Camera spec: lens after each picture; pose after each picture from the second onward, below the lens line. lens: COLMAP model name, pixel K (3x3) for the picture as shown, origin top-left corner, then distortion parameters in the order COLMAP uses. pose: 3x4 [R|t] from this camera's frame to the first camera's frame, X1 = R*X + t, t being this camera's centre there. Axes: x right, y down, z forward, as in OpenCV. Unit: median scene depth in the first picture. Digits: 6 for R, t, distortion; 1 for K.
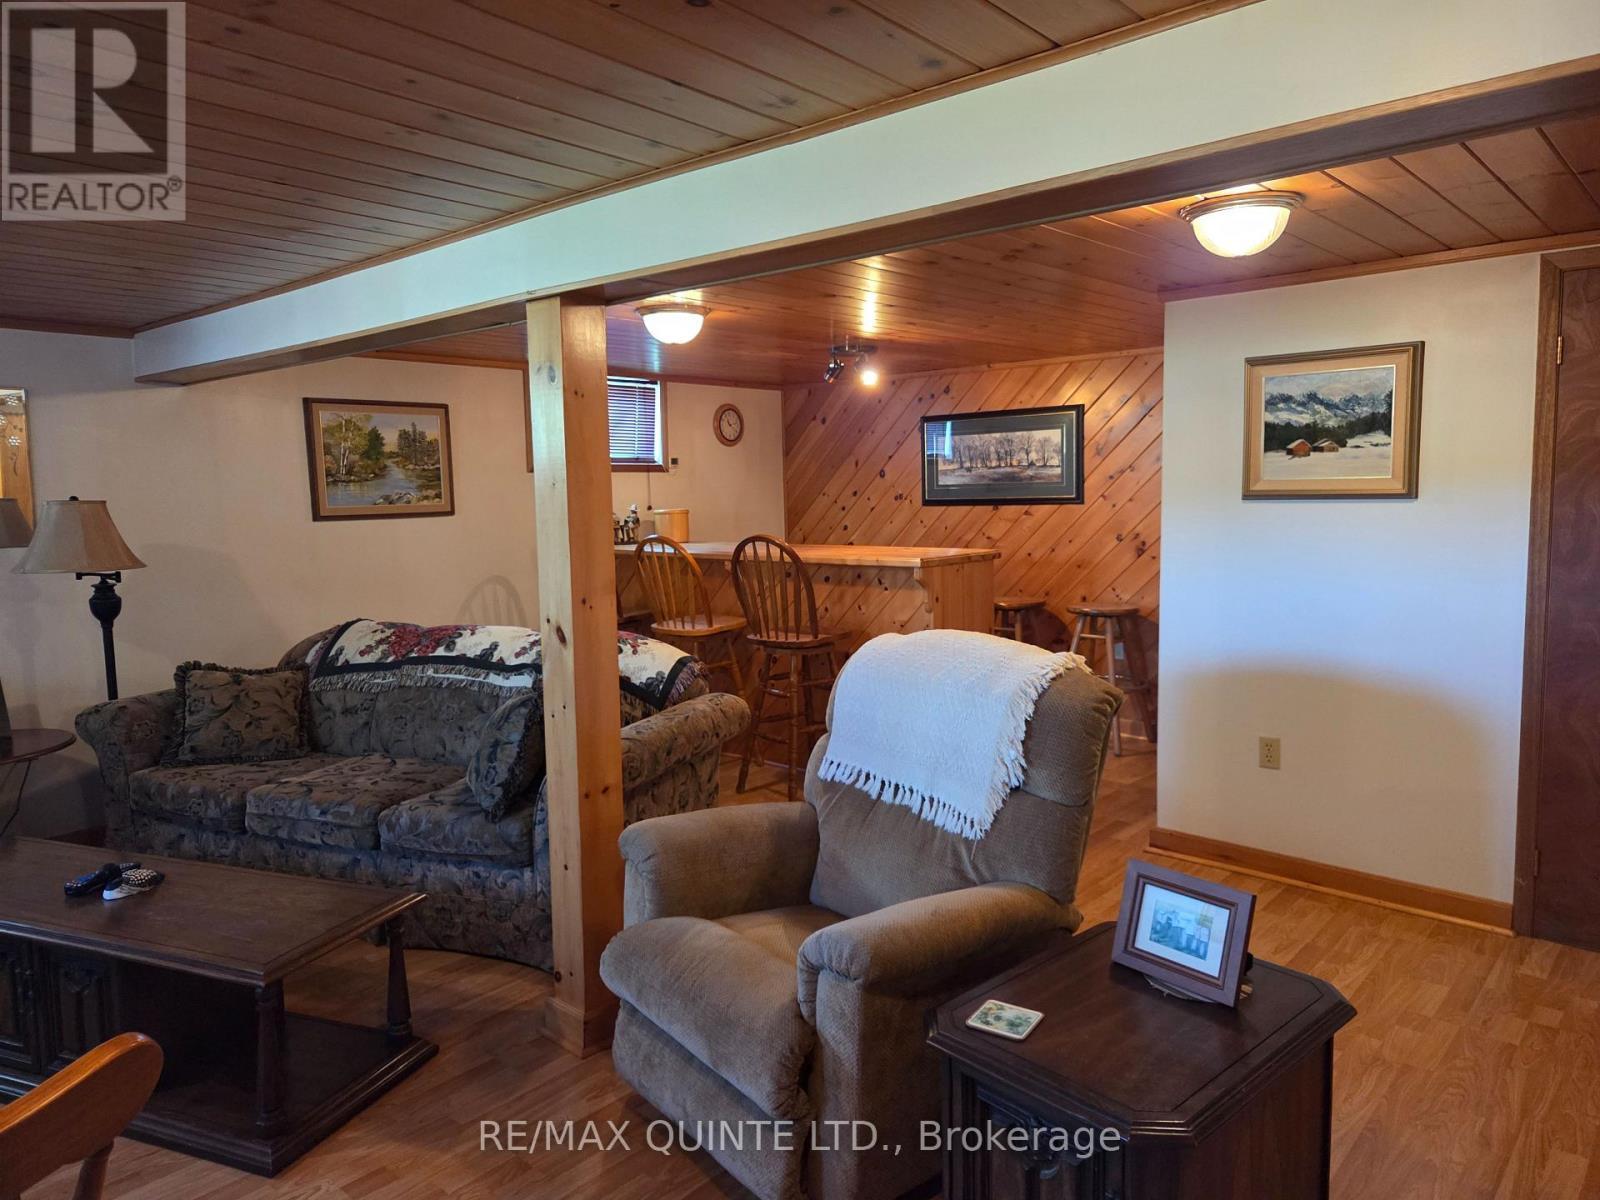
lens RADIAL K [[1082.6, 0, 800.1], [0, 1082.6, 583.7], [0, 0, 1]] dist [0.091387, -0.070809]
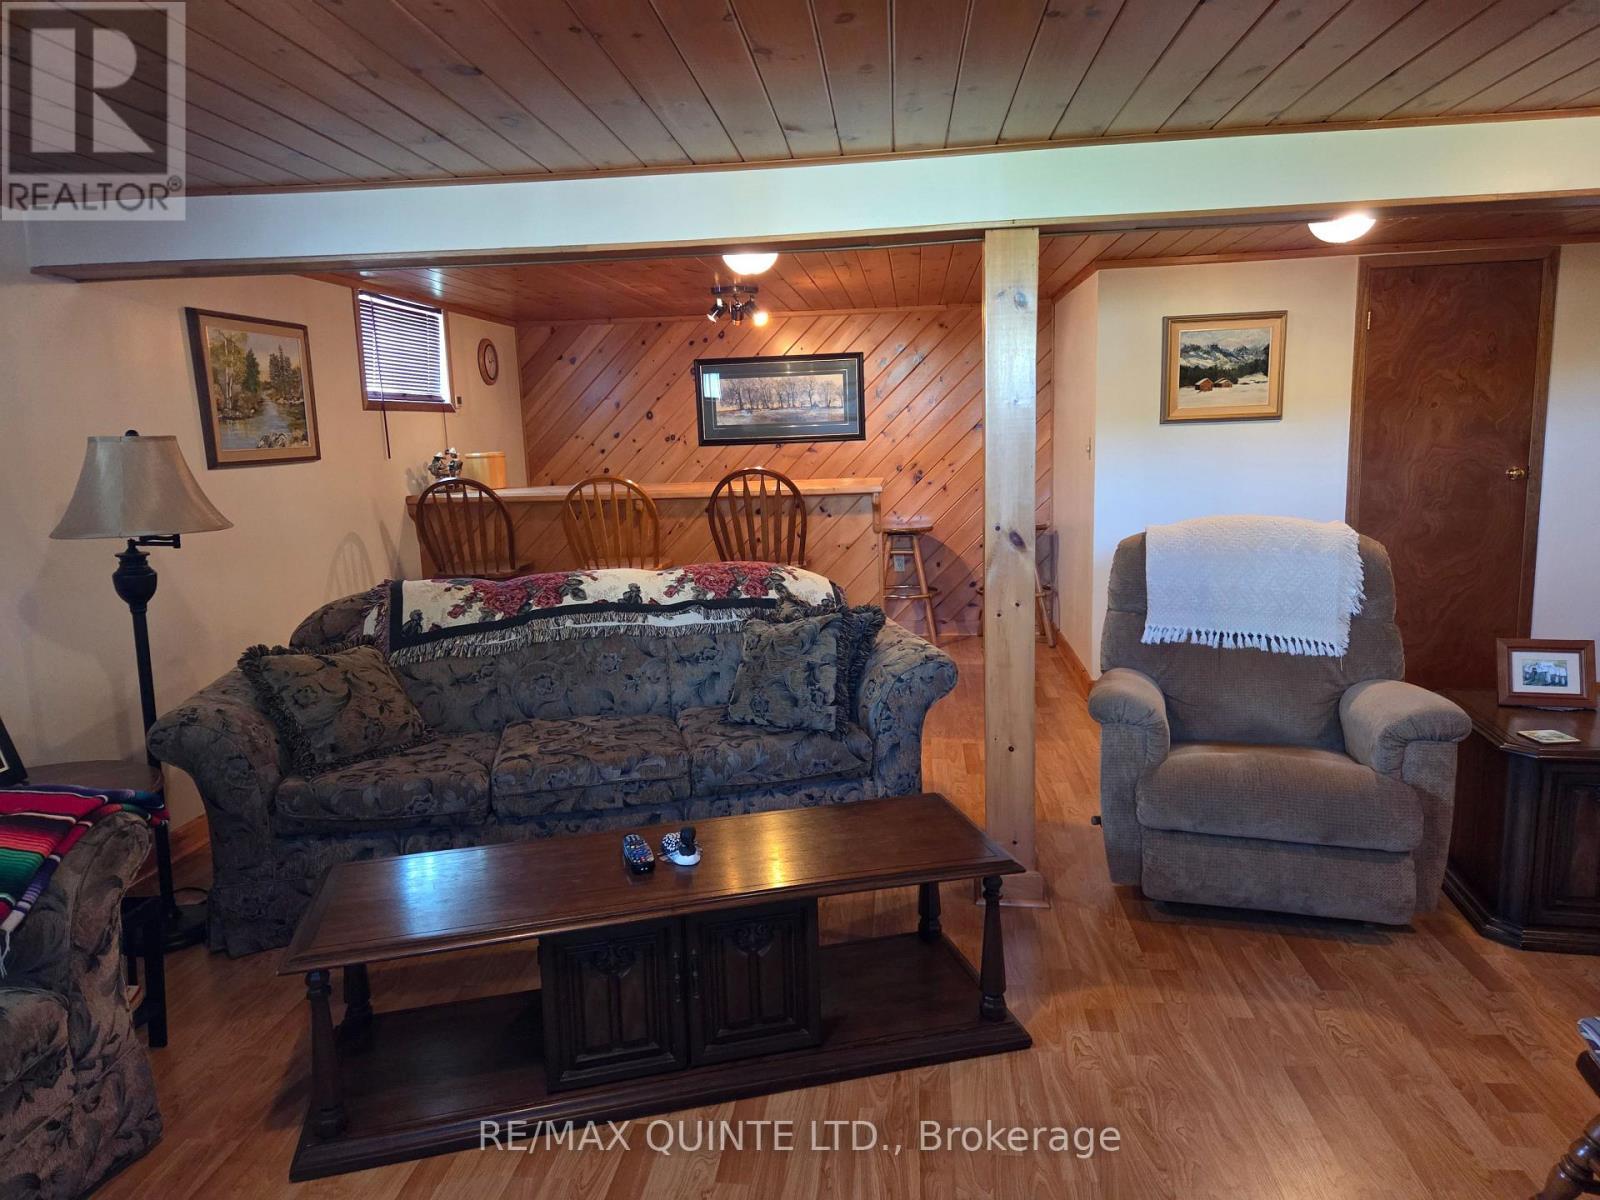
lens RADIAL K [[1082.6, 0, 800.1], [0, 1082.6, 583.7], [0, 0, 1]] dist [0.091387, -0.070809]
pose [[0.812271, -0.091301, 0.576090, -0.567943], [0.069530, 0.995787, 0.059780, 0.005823], [-0.579121, -0.008502, 0.815197, 0.123930]]
